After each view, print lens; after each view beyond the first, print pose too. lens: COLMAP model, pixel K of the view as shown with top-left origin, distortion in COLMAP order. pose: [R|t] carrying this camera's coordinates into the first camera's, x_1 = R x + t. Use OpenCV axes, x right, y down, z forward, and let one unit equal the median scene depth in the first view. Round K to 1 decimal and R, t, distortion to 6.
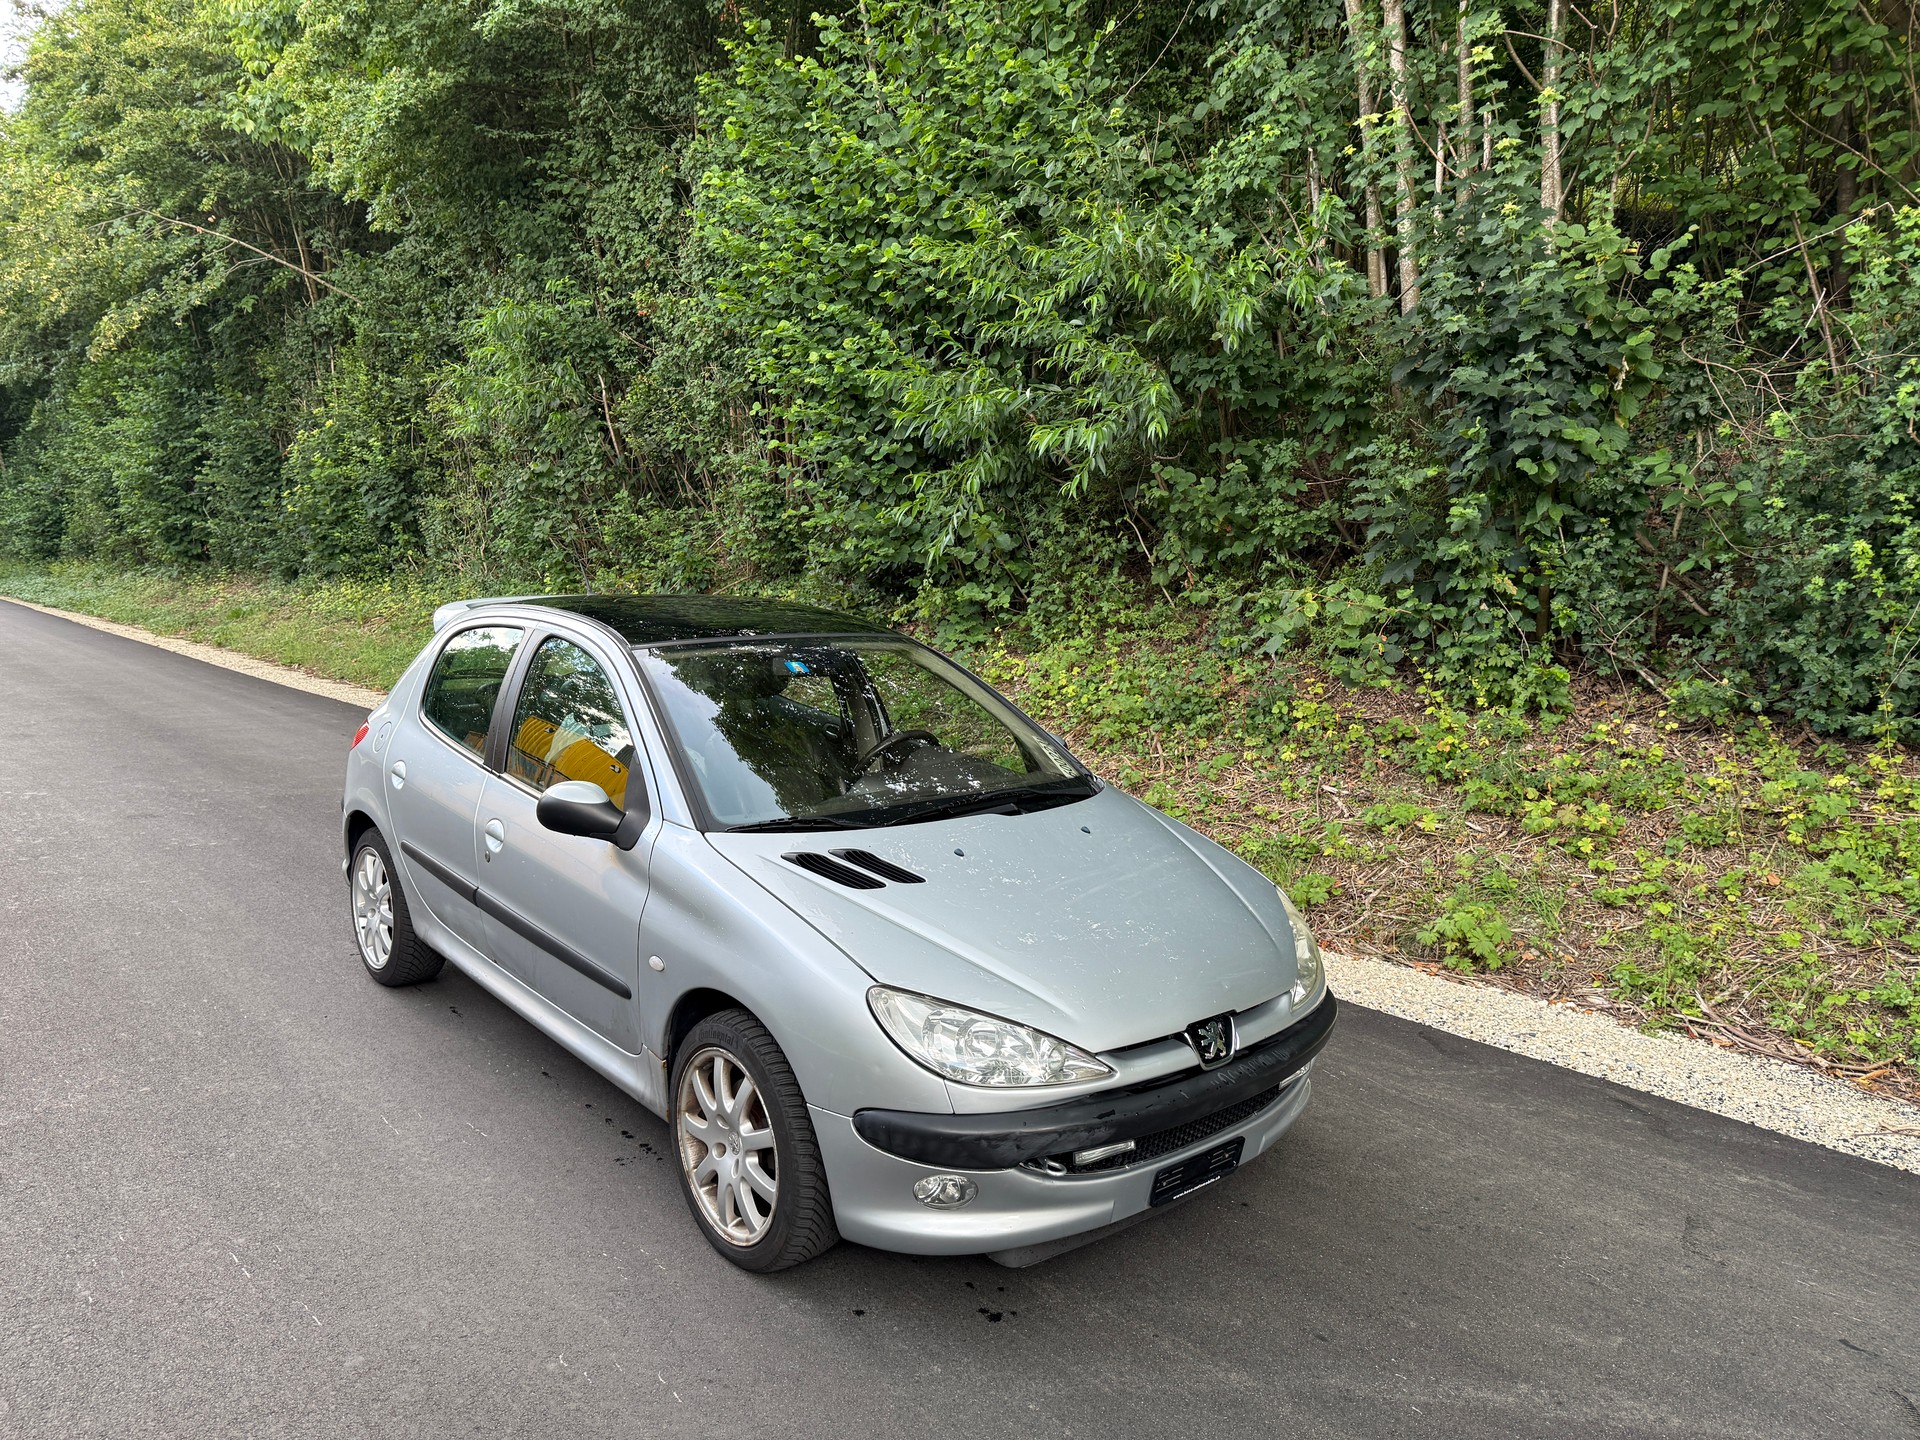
lens RADIAL K [[1379.1, 0, 960.0], [0, 1379.1, 720.0], [0, 0, 1]] dist [-0.010576, -0.005176]
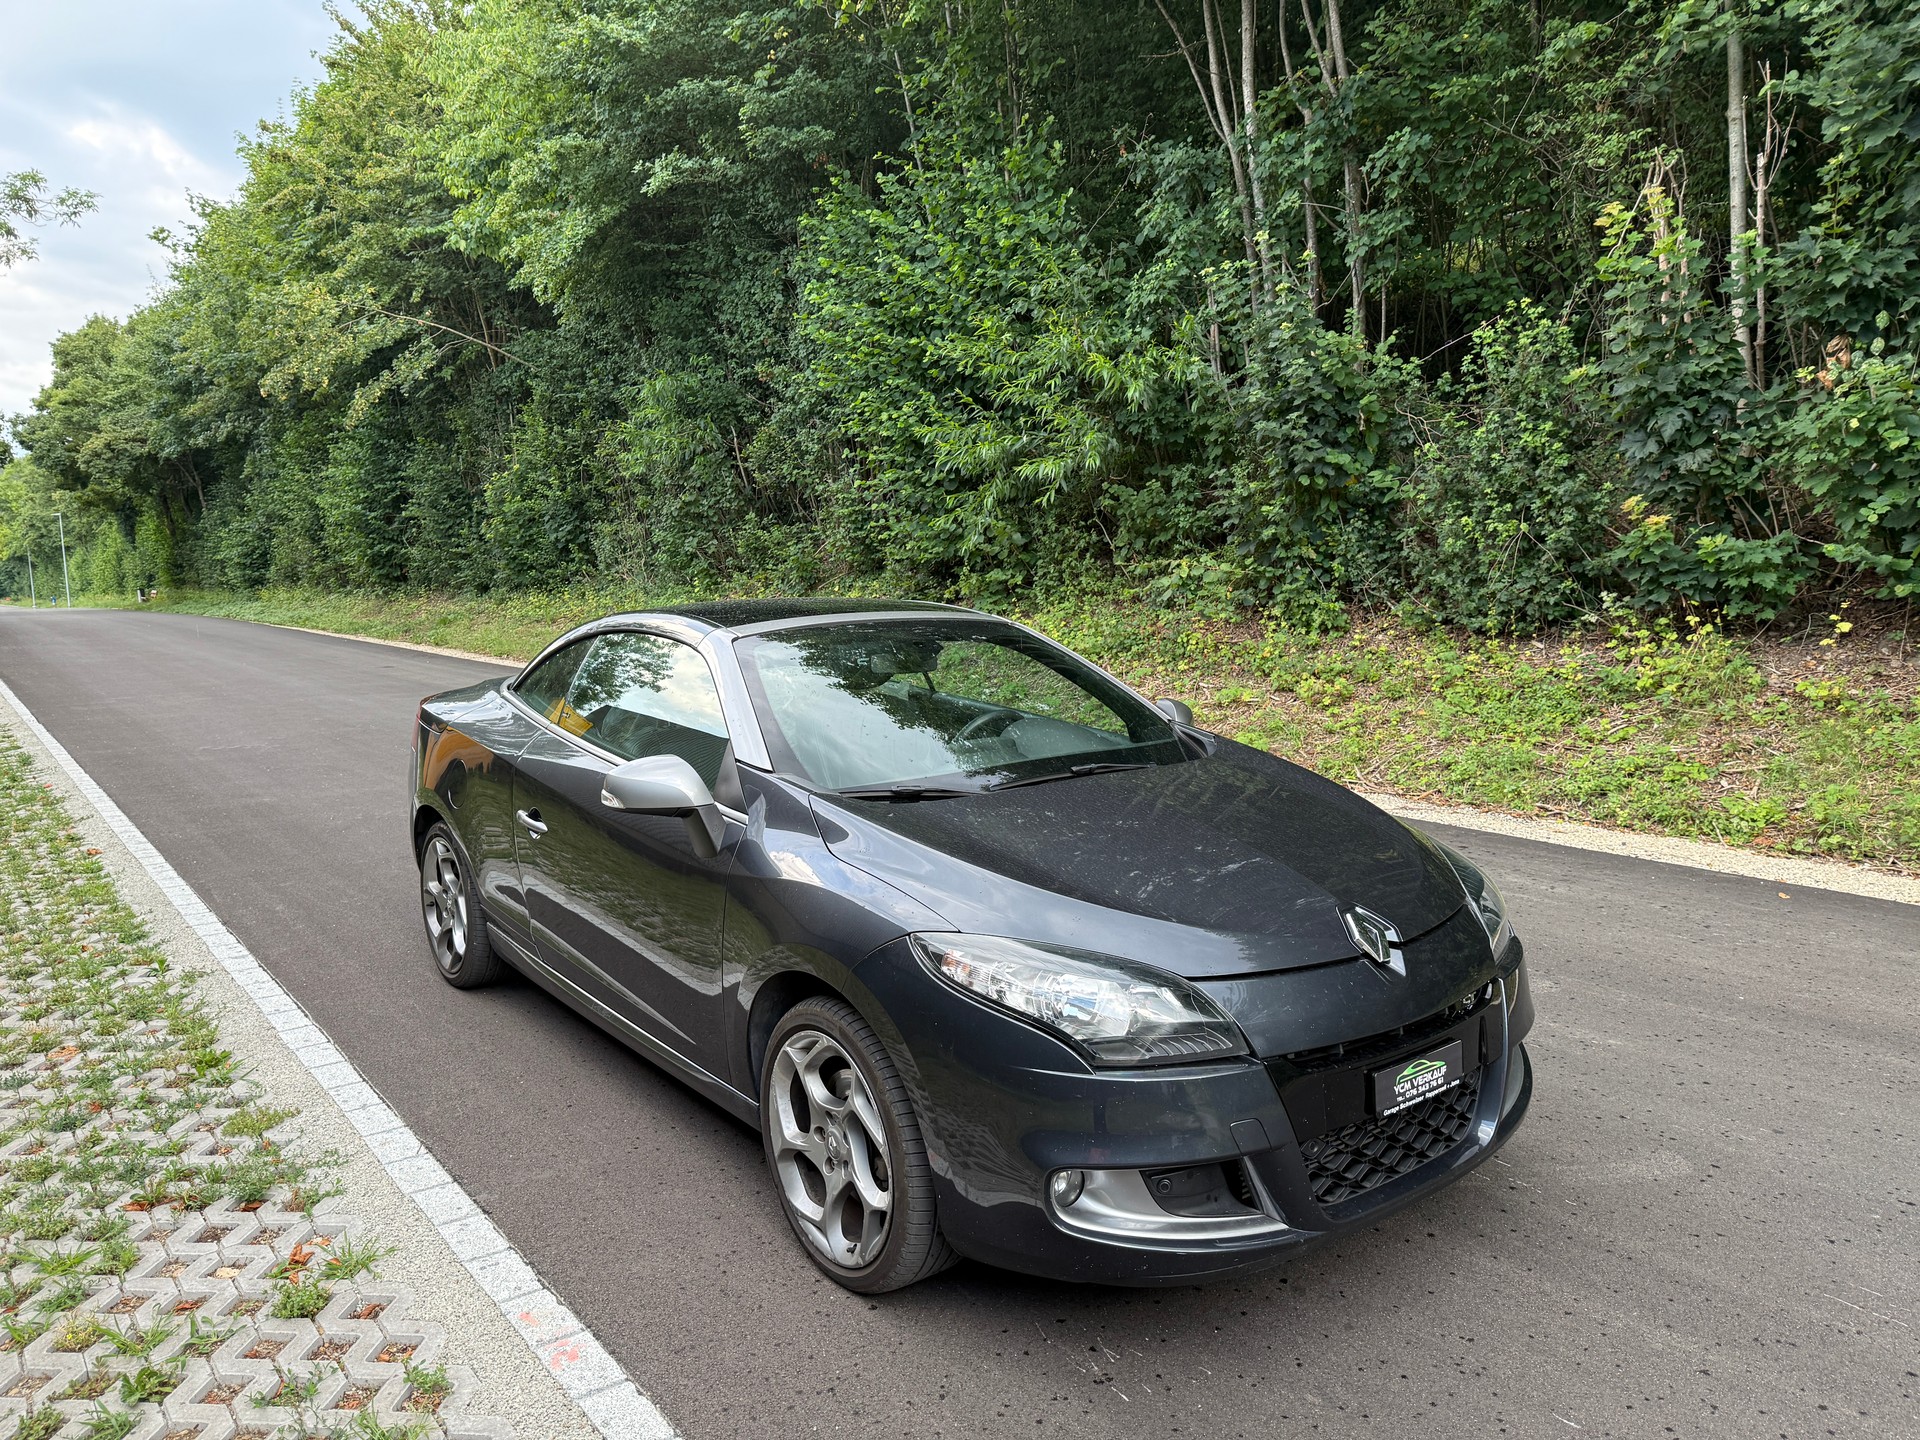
lens RADIAL K [[1426.6, 0, 960.0], [0, 1426.6, 720.0], [0, 0, 1]] dist [0.002265, -0.001214]
pose [[0.996091, -0.026839, -0.084160, 0.089742], [0.026060, 0.999607, -0.010334, 0.071744], [0.084404, 0.008100, 0.996399, -0.478777]]
